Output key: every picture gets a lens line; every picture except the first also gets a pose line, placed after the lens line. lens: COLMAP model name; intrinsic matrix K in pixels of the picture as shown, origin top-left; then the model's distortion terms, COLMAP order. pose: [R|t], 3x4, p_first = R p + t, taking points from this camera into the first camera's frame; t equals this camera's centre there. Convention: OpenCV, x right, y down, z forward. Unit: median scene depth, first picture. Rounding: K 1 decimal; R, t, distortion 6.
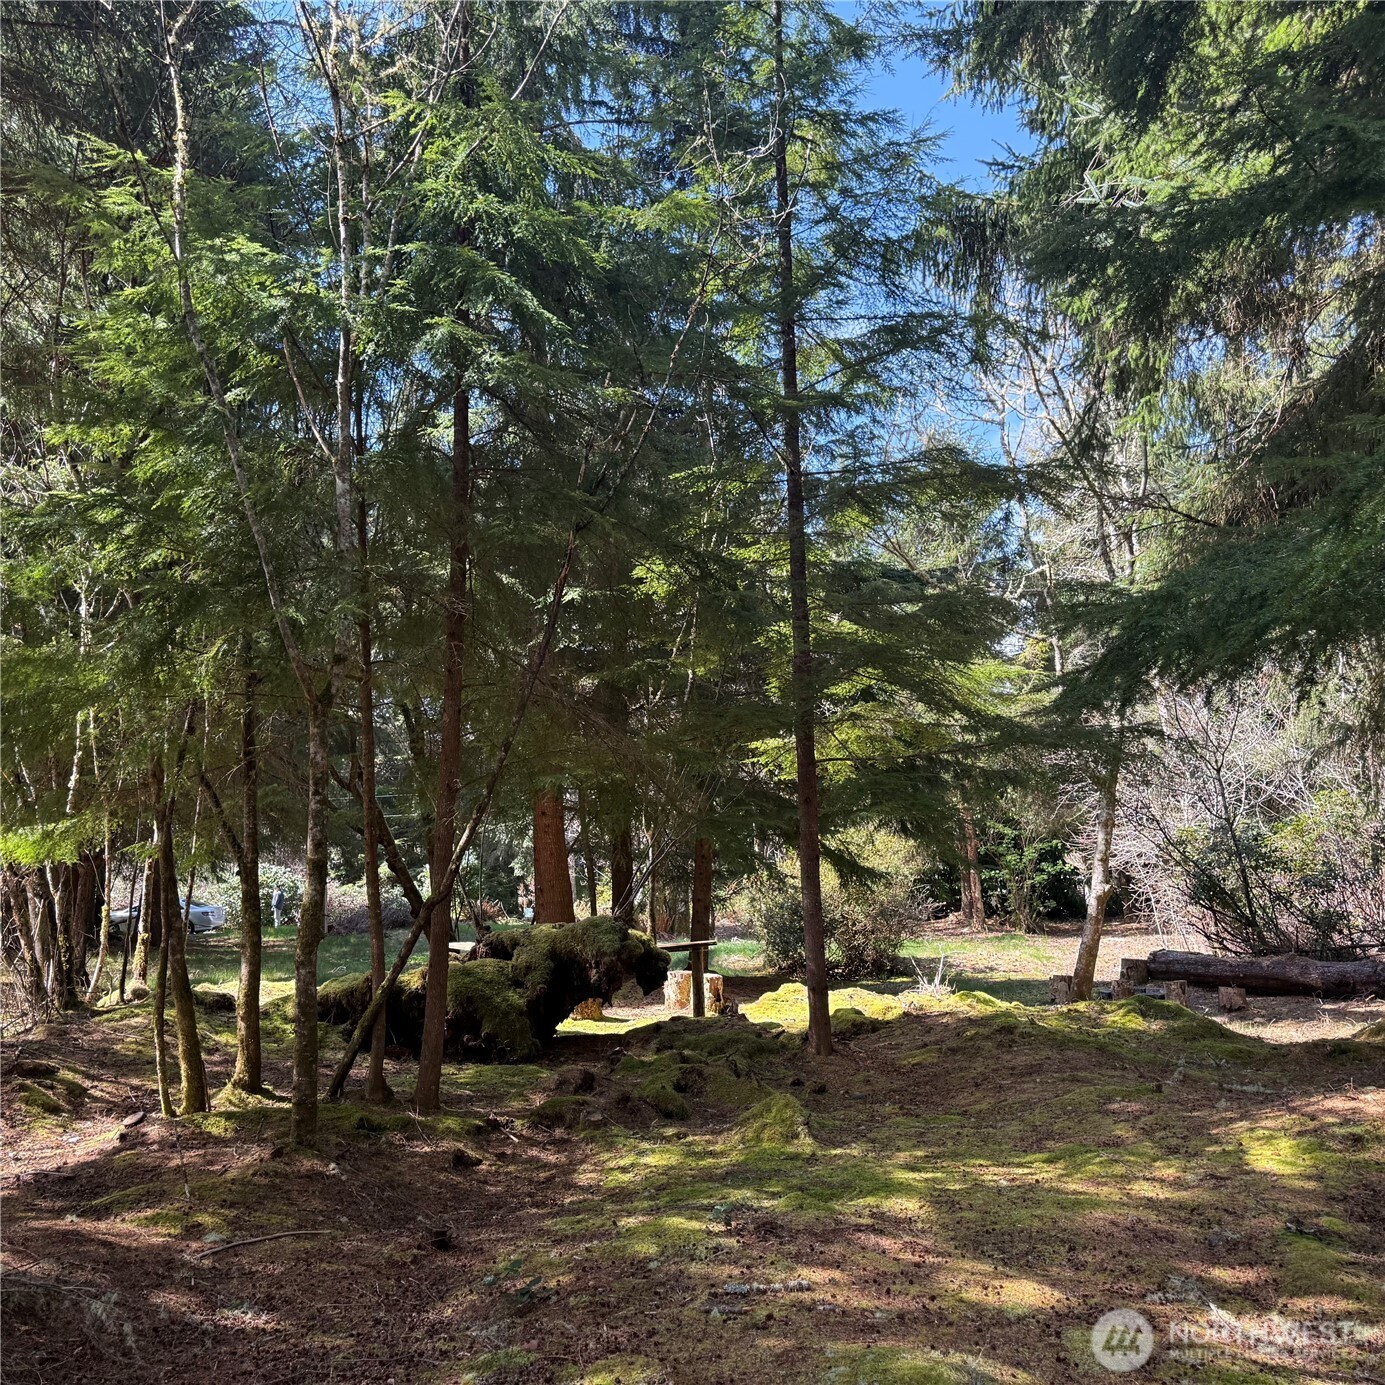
lens RADIAL K [[1280.2, 0, 692.5], [0, 1280.2, 692.5], [0, 0, 1]] dist [0.194130, -0.409793]
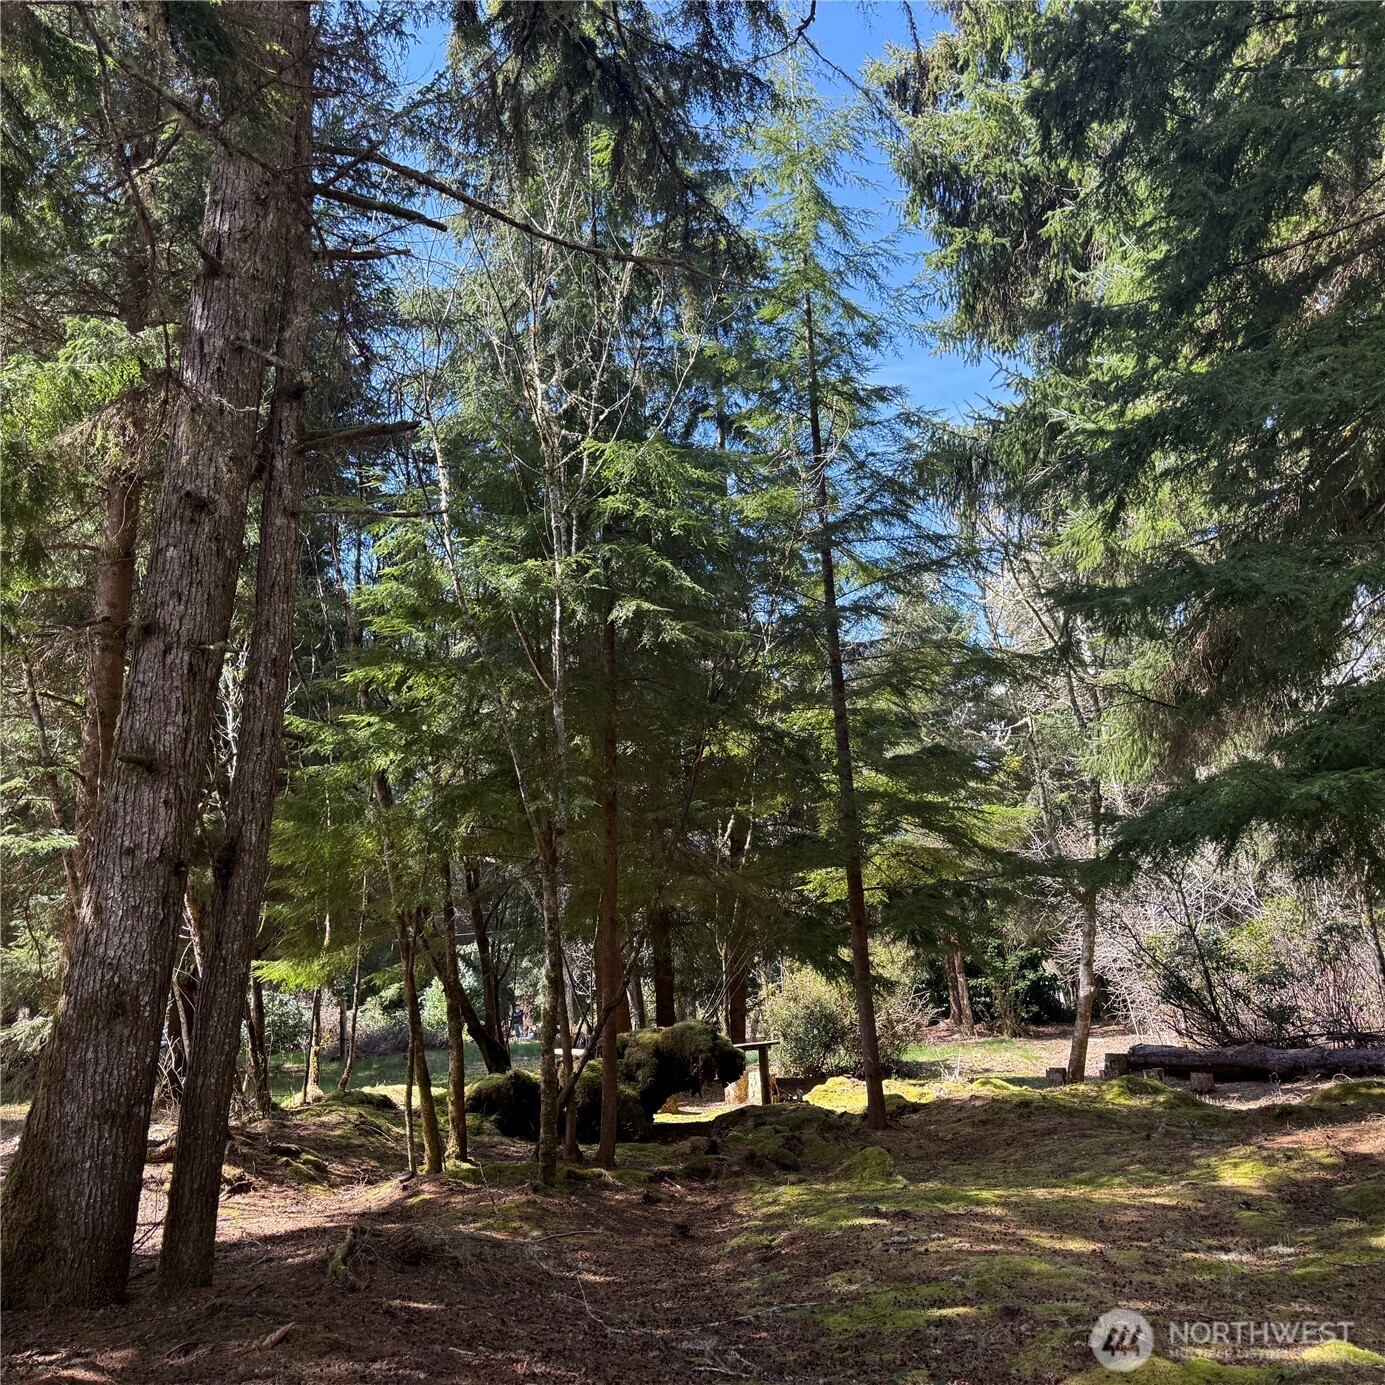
lens RADIAL K [[1280.2, 0, 692.5], [0, 1280.2, 692.5], [0, 0, 1]] dist [0.194130, -0.409793]
pose [[0.999305, -0.020674, 0.031008, -0.058051], [0.023298, 0.995953, -0.086801, -0.017966], [-0.029088, 0.087464, 0.995743, -0.146755]]
